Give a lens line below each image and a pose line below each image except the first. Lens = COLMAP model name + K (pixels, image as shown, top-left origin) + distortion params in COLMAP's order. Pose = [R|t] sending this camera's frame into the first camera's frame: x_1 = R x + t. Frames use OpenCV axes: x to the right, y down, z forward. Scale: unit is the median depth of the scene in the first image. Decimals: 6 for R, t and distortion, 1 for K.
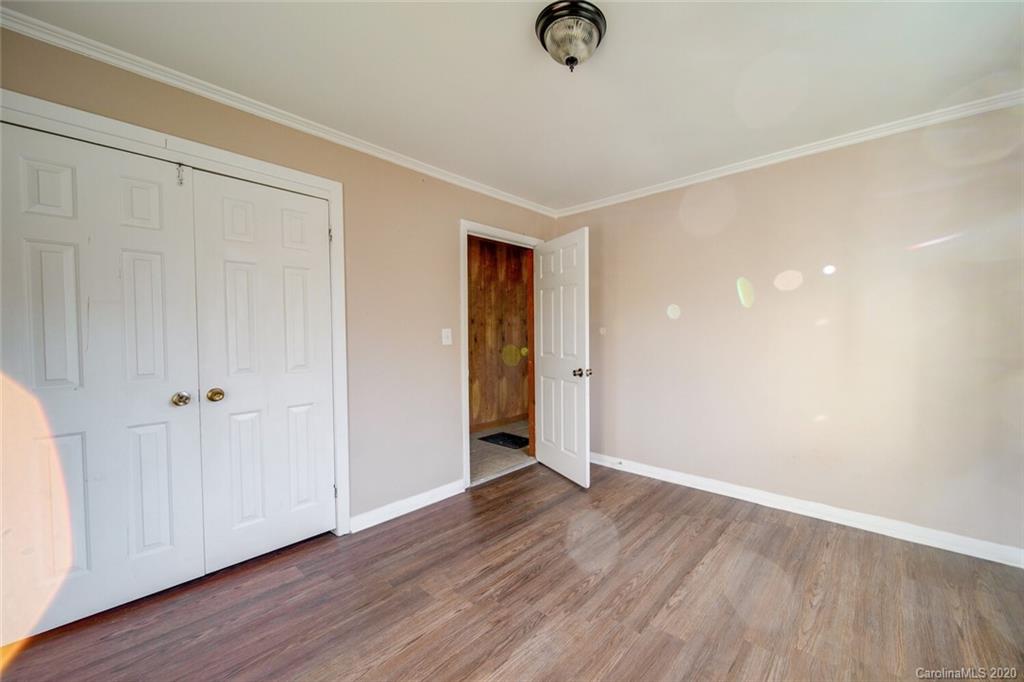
lens RADIAL K [[394.9, 0, 558.1], [0, 394.9, 341.6], [0, 0, 1]] dist [0.000284, -0.000038]
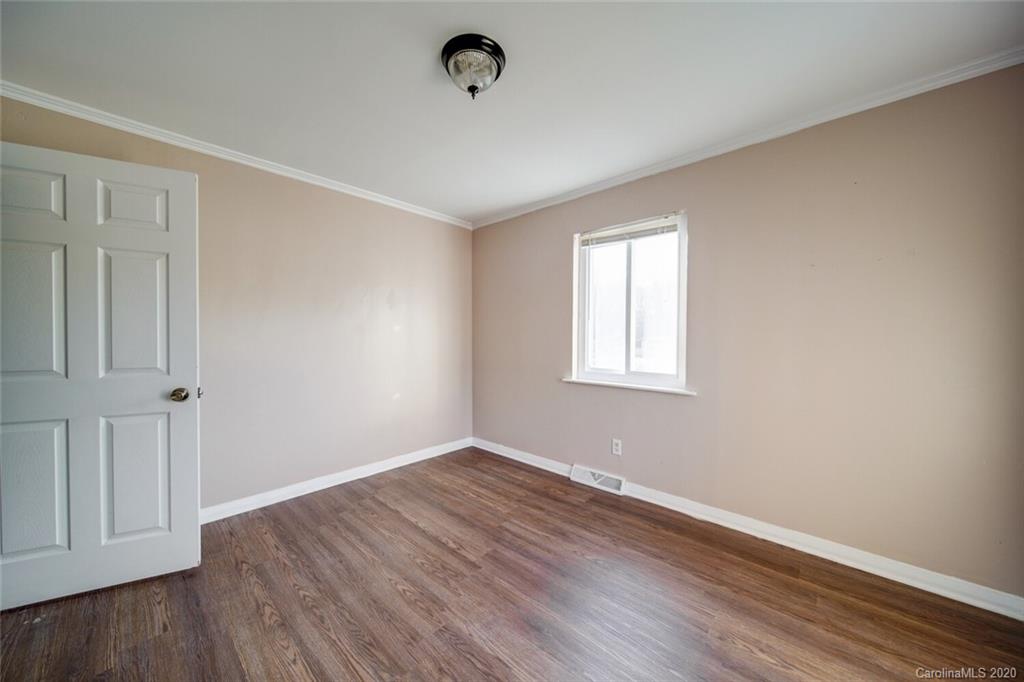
lens RADIAL K [[360.2, 0, 510.0], [0, 360.2, 341.0], [0, 0, 1]] dist [-0.002458, -0.000283]
pose [[0.057531, -0.006555, 0.998322, -0.726892], [0.015679, 0.999861, 0.005661, -0.004975], [-0.998221, 0.015327, 0.057626, 0.630939]]
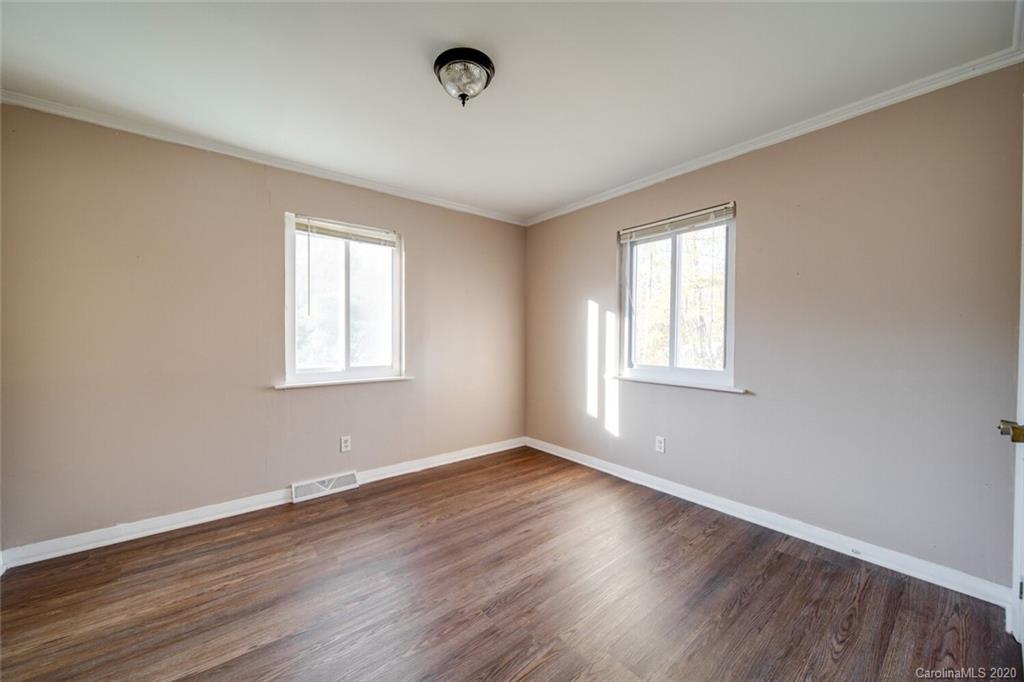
lens RADIAL K [[377.2, 0, 490.6], [0, 377.2, 340.3], [0, 0, 1]] dist [-0.000991, -0.000144]
pose [[-0.975773, 0.001458, 0.218780, -0.212472], [0.008621, 0.999457, 0.031790, -0.023678], [-0.218615, 0.032906, -0.975256, 1.553599]]
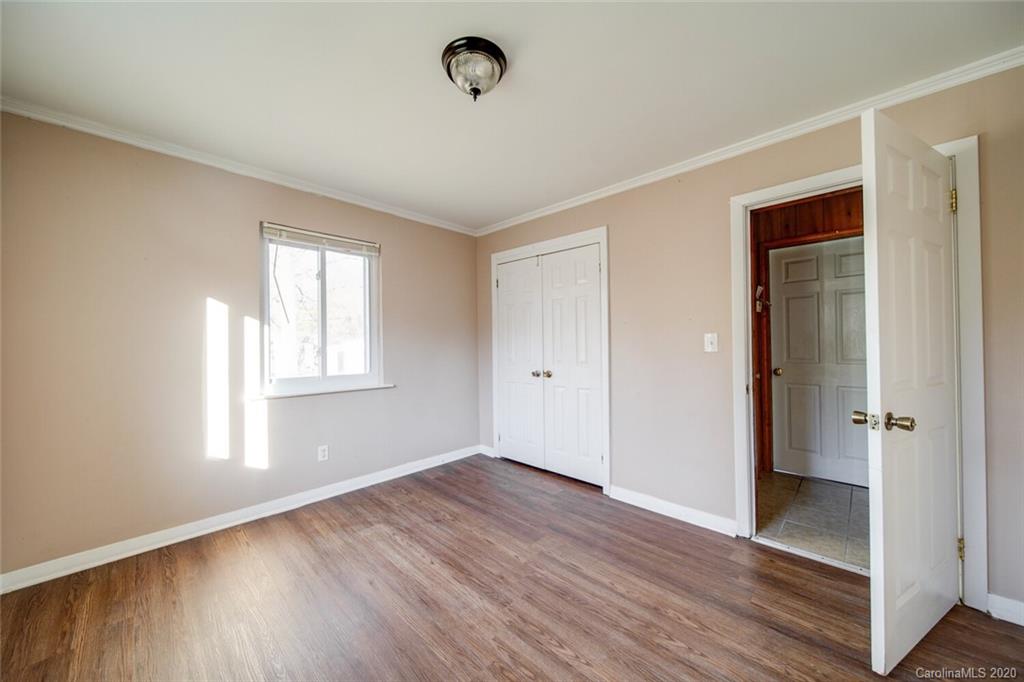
lens RADIAL K [[360.2, 0, 510.0], [0, 360.2, 341.0], [0, 0, 1]] dist [-0.002458, -0.000283]
pose [[-0.074055, 0.000331, -0.997254, 0.756838], [-0.009674, 0.999953, 0.001050, -0.017628], [0.997207, 0.009725, -0.074048, 0.873628]]
